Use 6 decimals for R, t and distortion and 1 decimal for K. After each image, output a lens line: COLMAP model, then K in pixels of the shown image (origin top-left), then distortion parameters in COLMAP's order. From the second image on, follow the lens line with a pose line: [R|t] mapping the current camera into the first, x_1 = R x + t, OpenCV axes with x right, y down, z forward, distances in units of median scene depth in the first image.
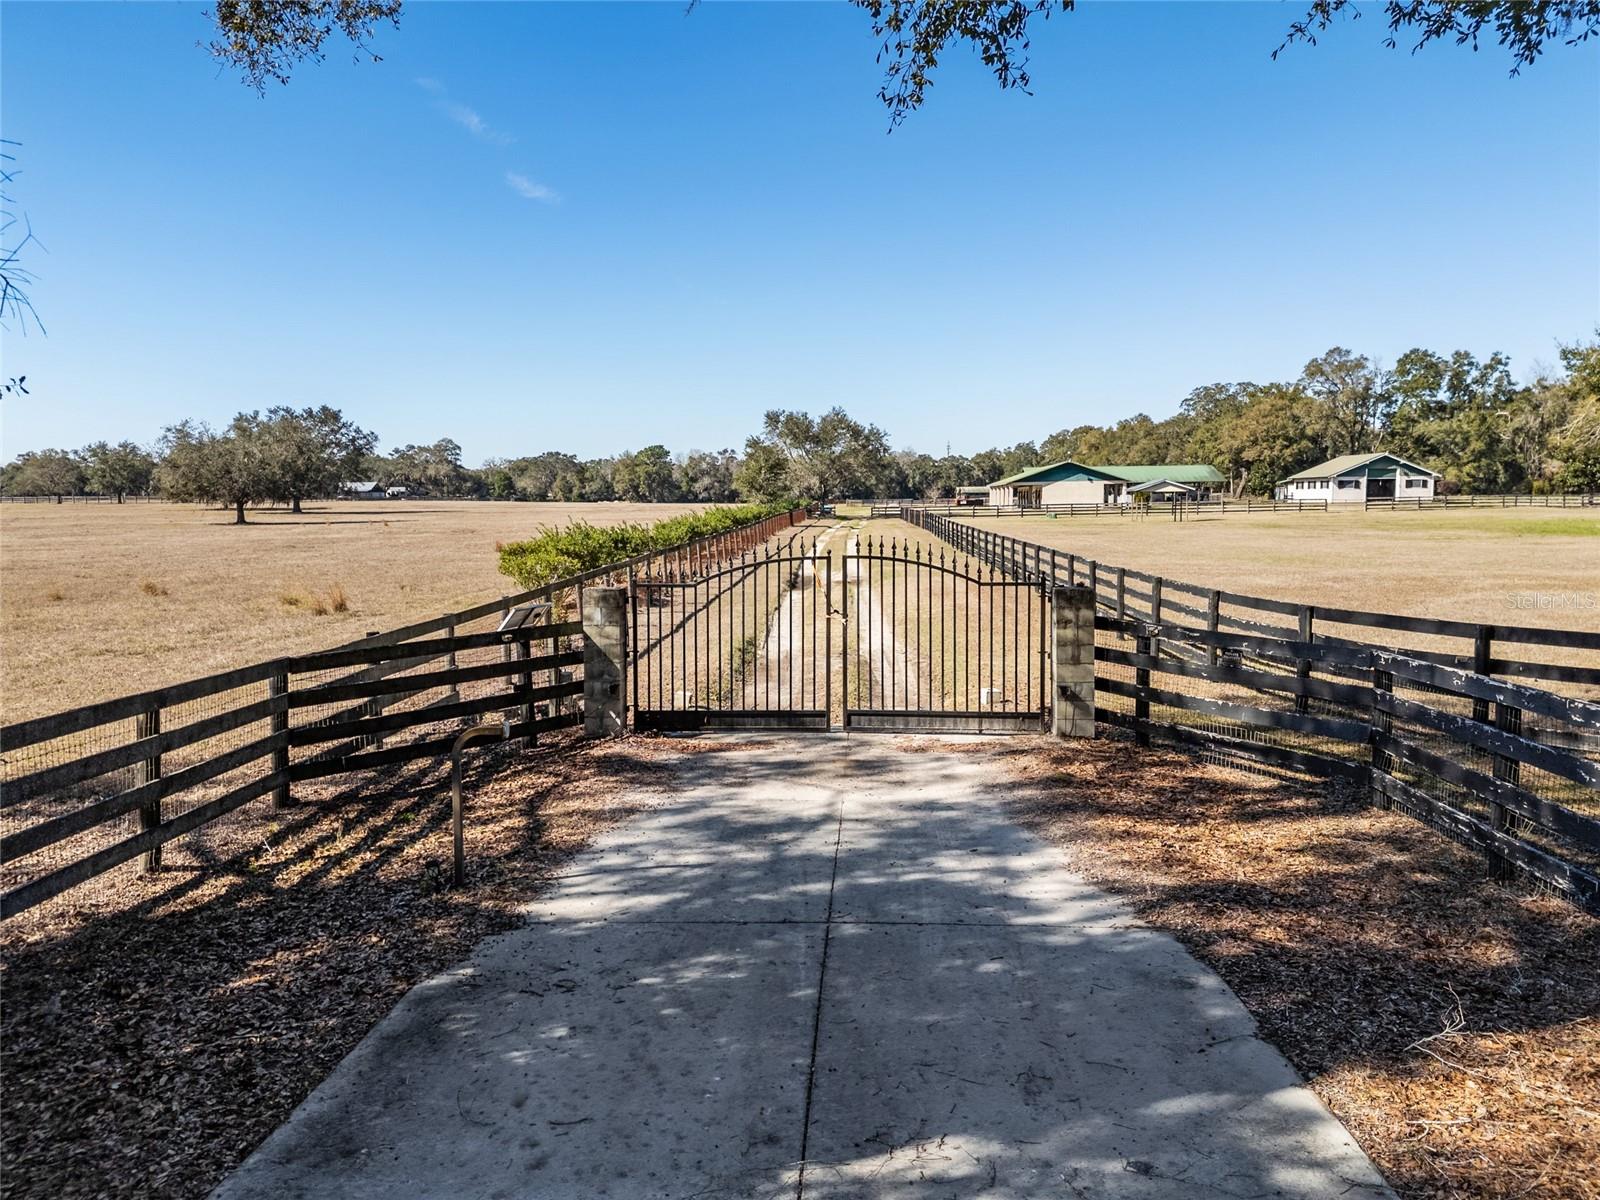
lens RADIAL K [[1168.3, 0, 802.0], [0, 1168.3, 603.1], [0, 0, 1]] dist [0.092211, -0.099943]
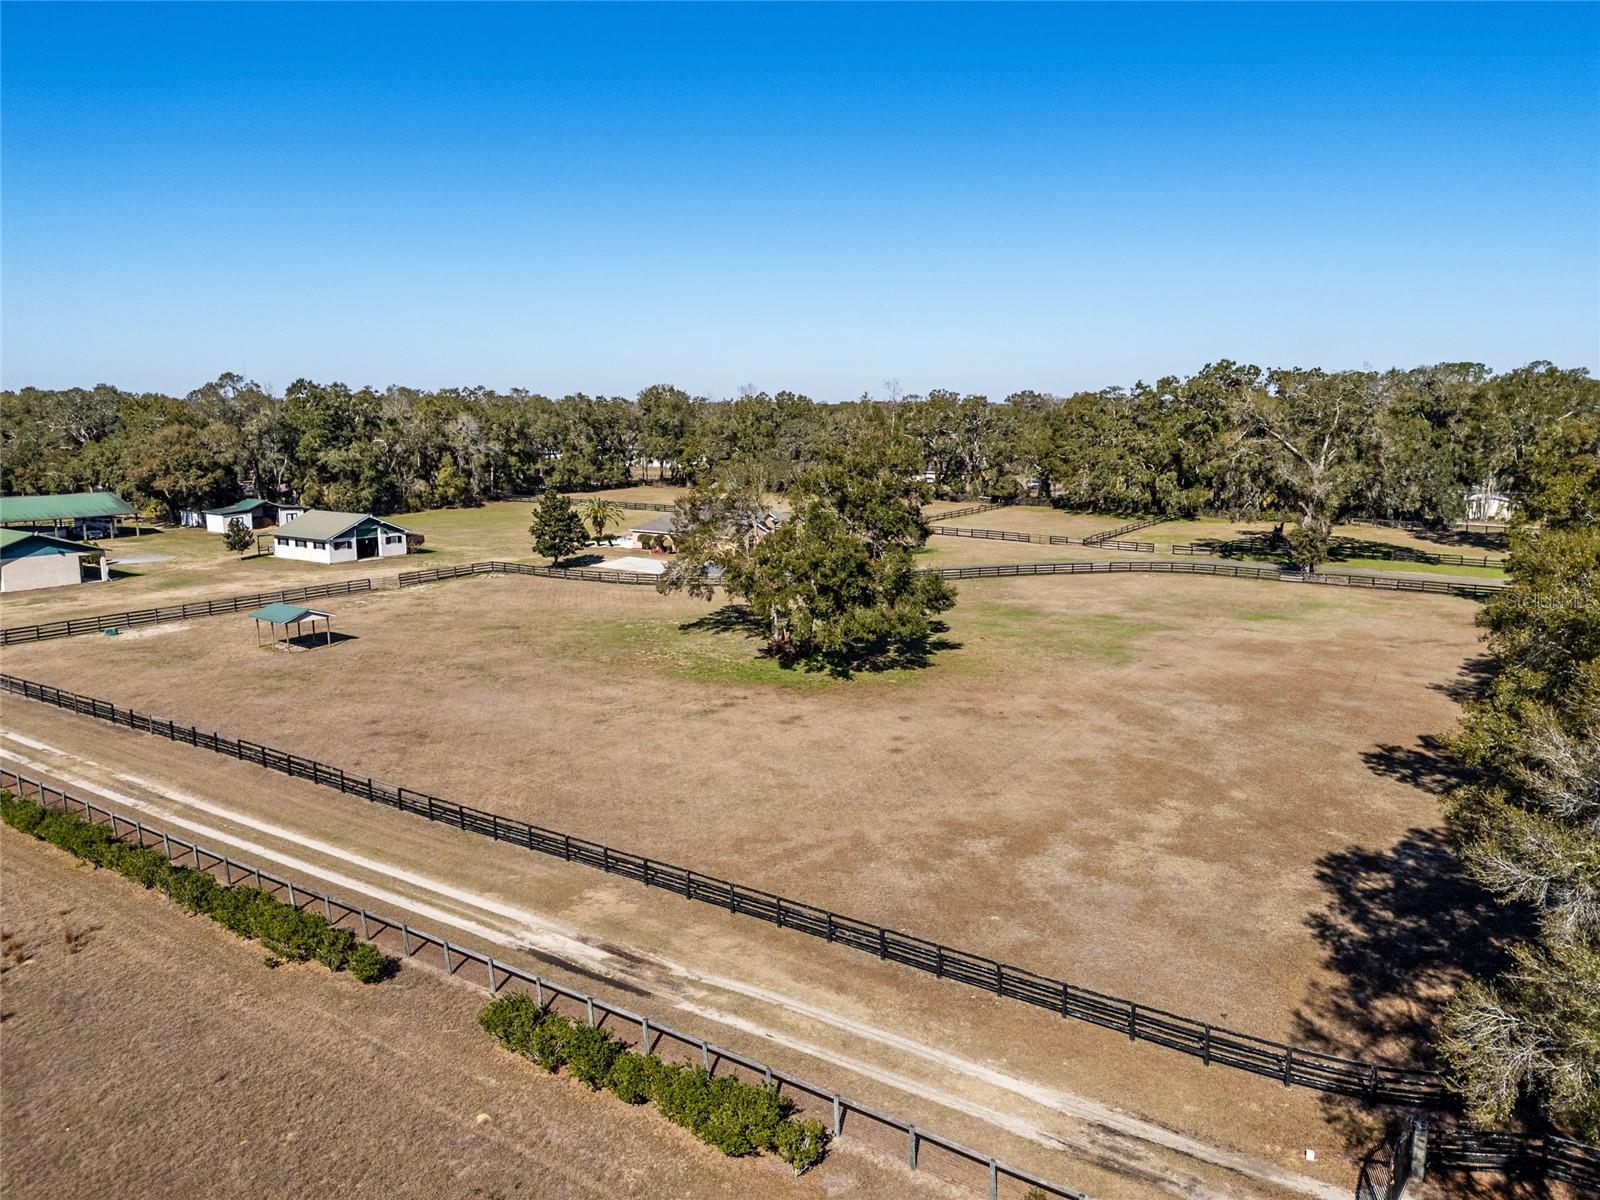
lens RADIAL K [[1168.3, 0, 800.6], [0, 1168.3, 601.2], [0, 0, 1]] dist [0.092211, -0.099943]
pose [[0.527421, -0.132423, 0.839221, -0.170390], [0.070741, 0.991193, 0.111944, -0.103030], [-0.846654, 0.000326, 0.532144, 0.050591]]
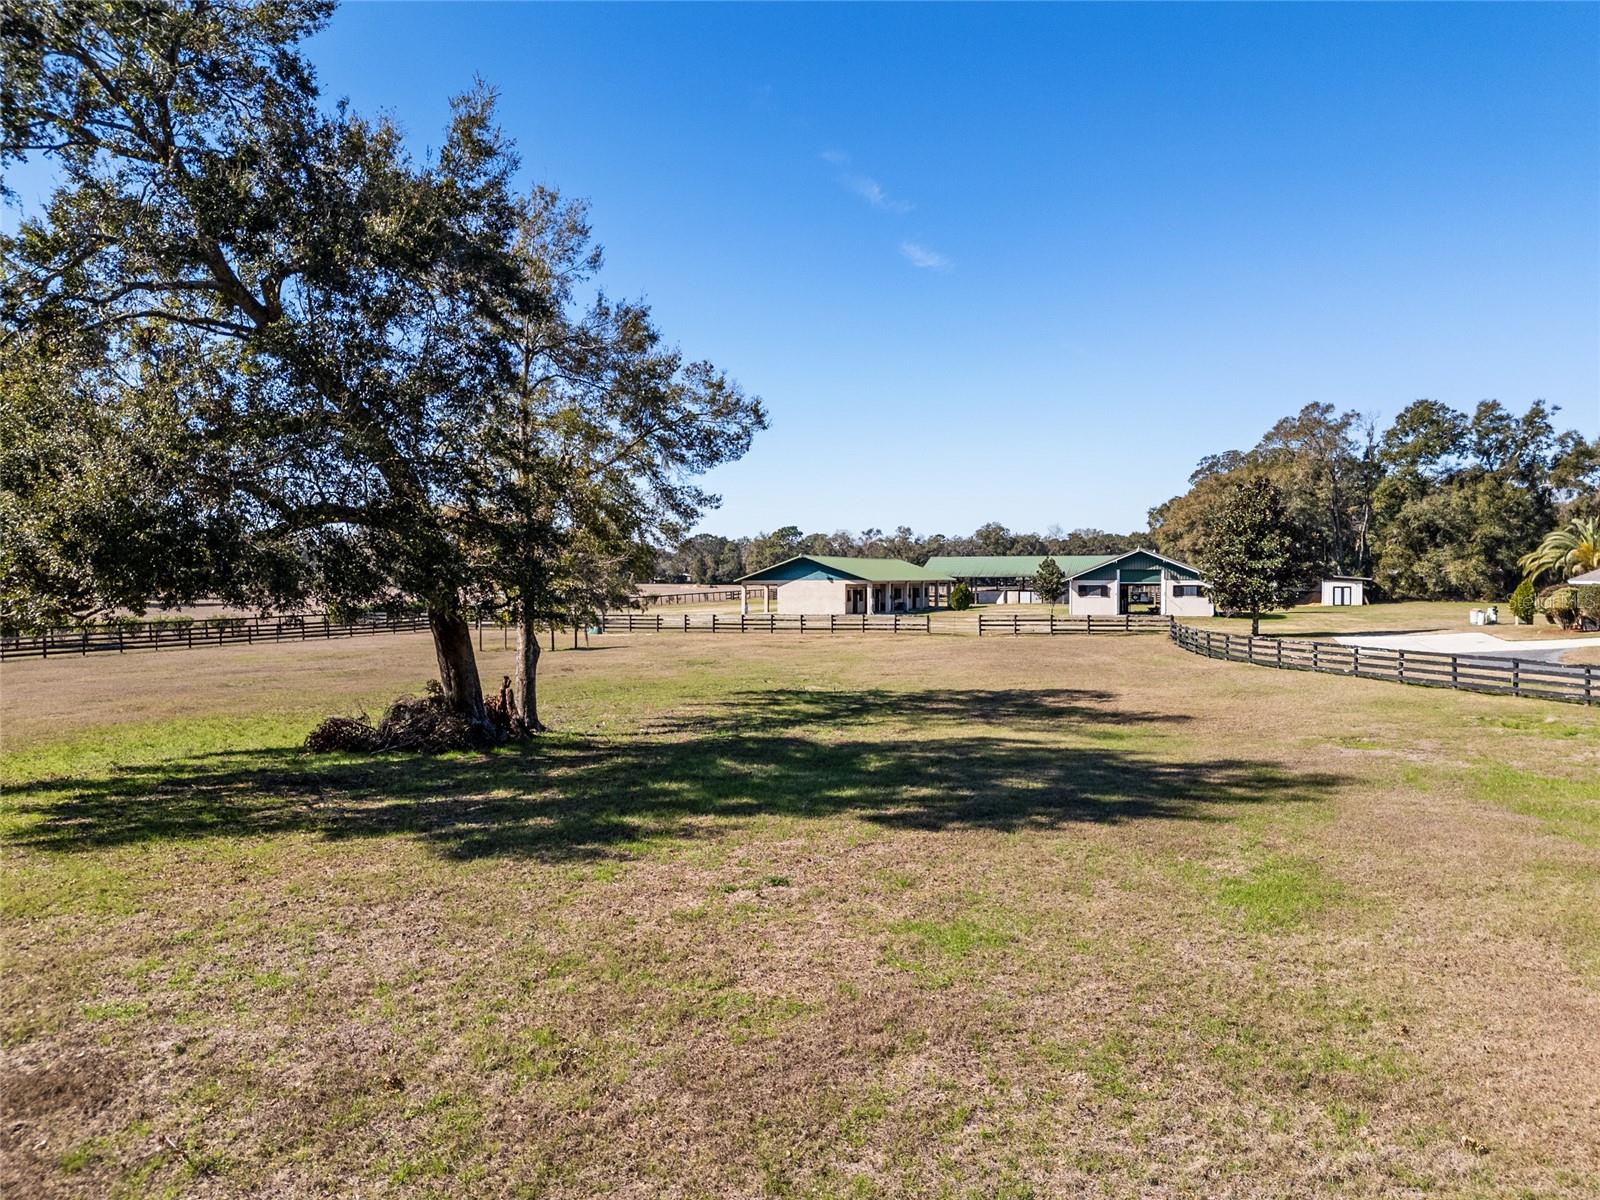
lens RADIAL K [[1168.3, 0, 796.3], [0, 1168.3, 602.8], [0, 0, 1]] dist [0.092211, -0.099943]
pose [[0.953096, 0.011647, -0.302446, 0.369863], [-0.030899, 0.997783, -0.058947, -0.032521], [0.301088, 0.065527, 0.951342, 0.188513]]
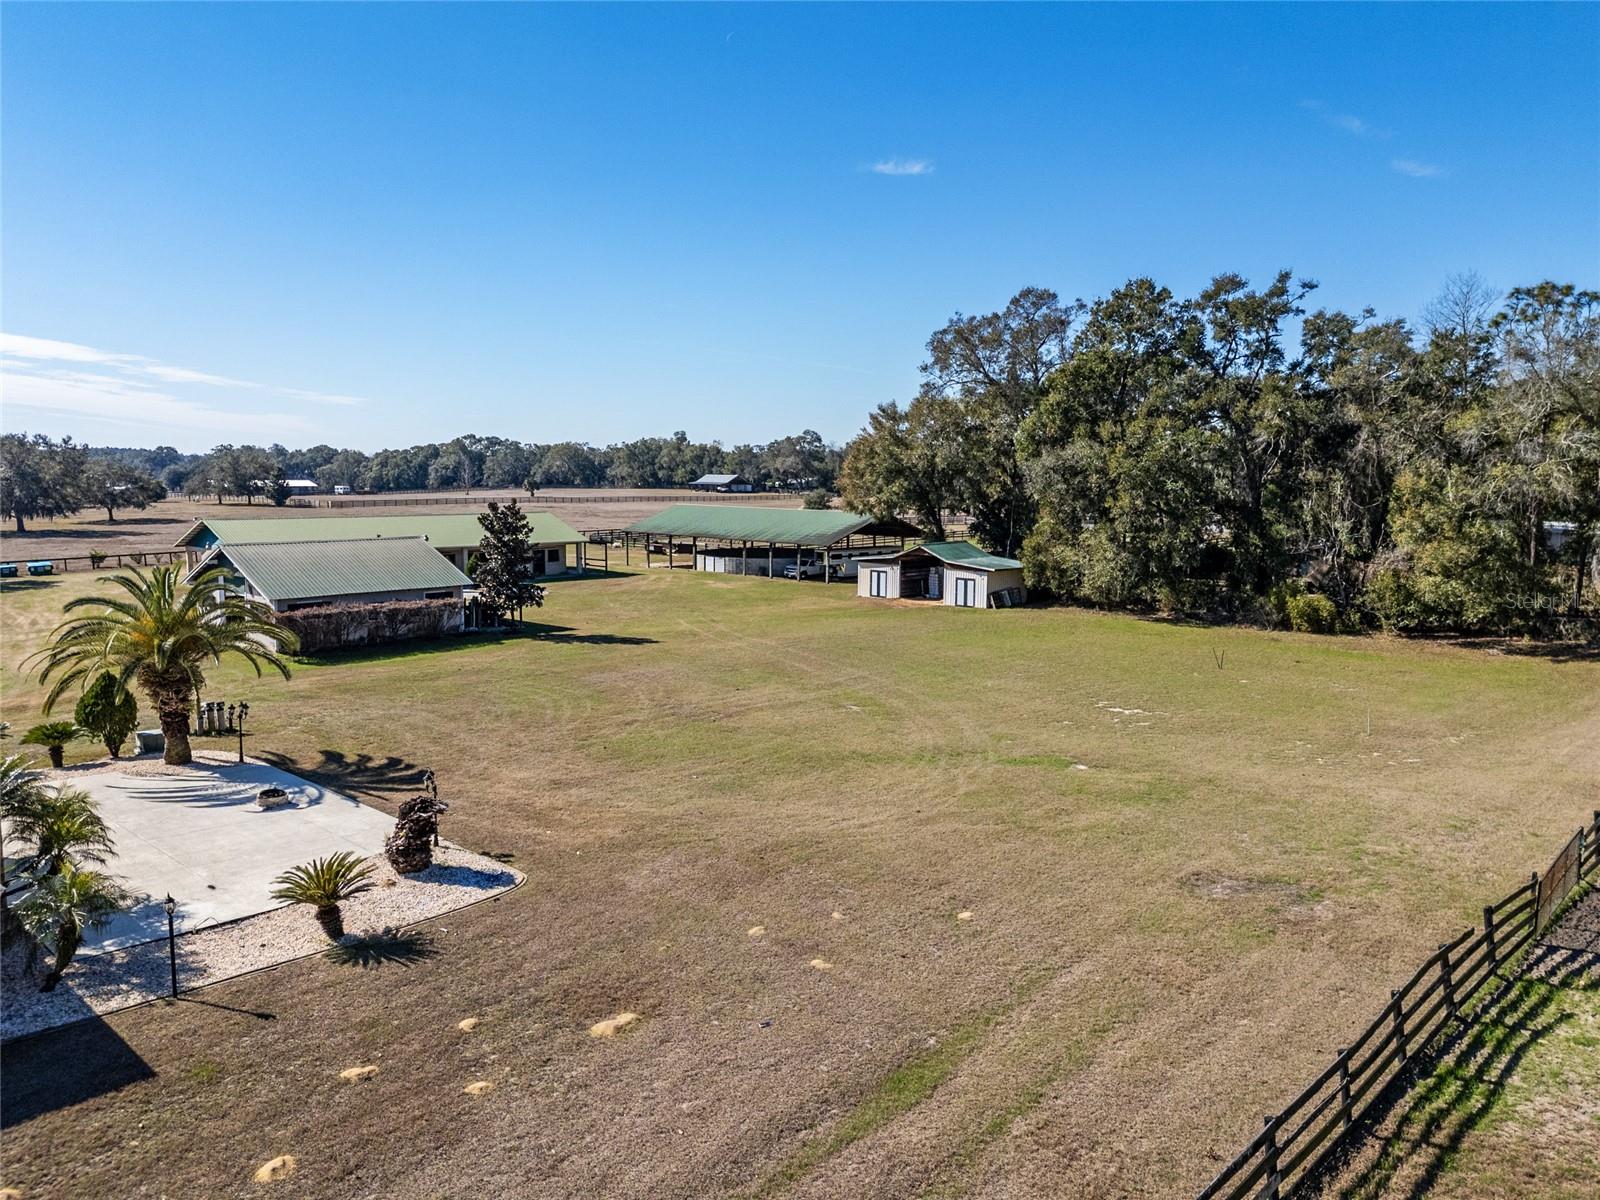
lens RADIAL K [[1168.3, 0, 815.8], [0, 1168.3, 588.6], [0, 0, 1]] dist [0.092211, -0.099943]
pose [[0.753887, 0.080683, -0.652032, 0.726183], [-0.071931, 0.996601, 0.040153, -0.105105], [0.653055, 0.016630, 0.757128, 0.578036]]
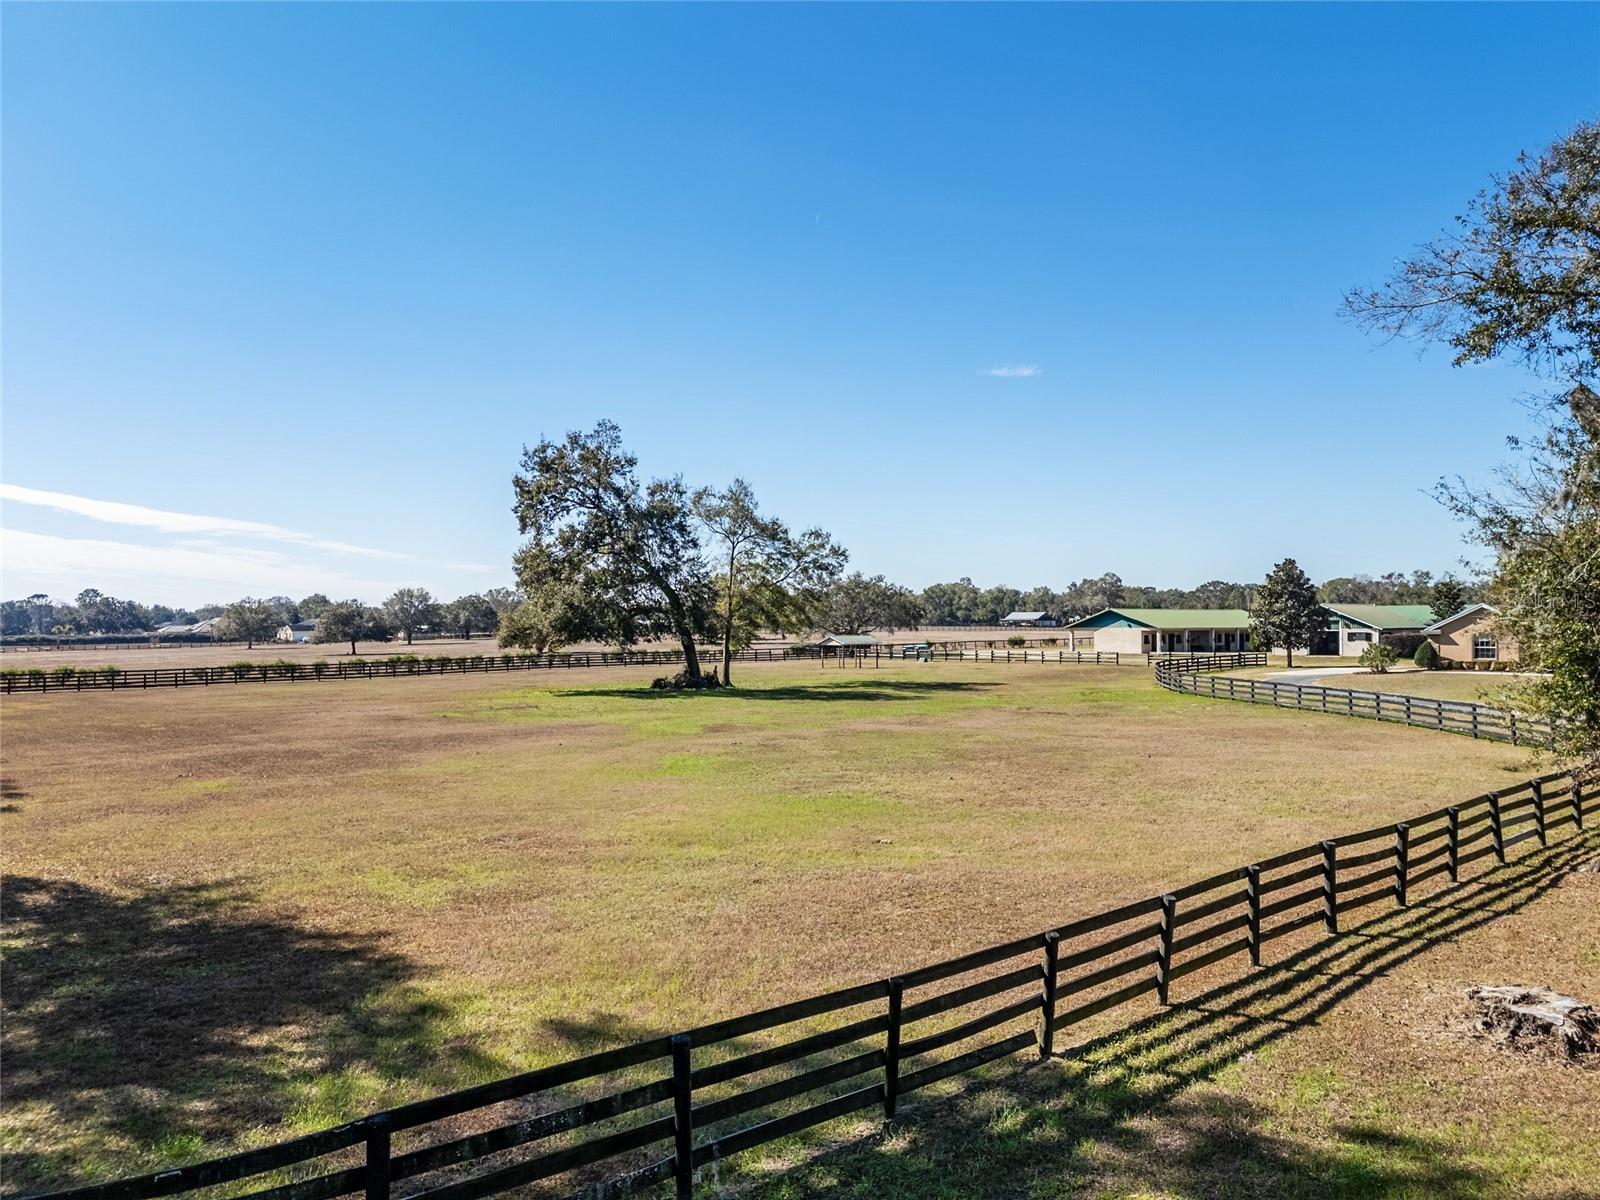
lens RADIAL K [[1168.3, 0, 799.1], [0, 1168.3, 593.0], [0, 0, 1]] dist [0.092211, -0.099943]
pose [[0.694752, -0.014211, -0.719109, 0.639253], [-0.063431, 0.994699, -0.080940, -0.023740], [0.716447, 0.101847, 0.690167, 0.039211]]
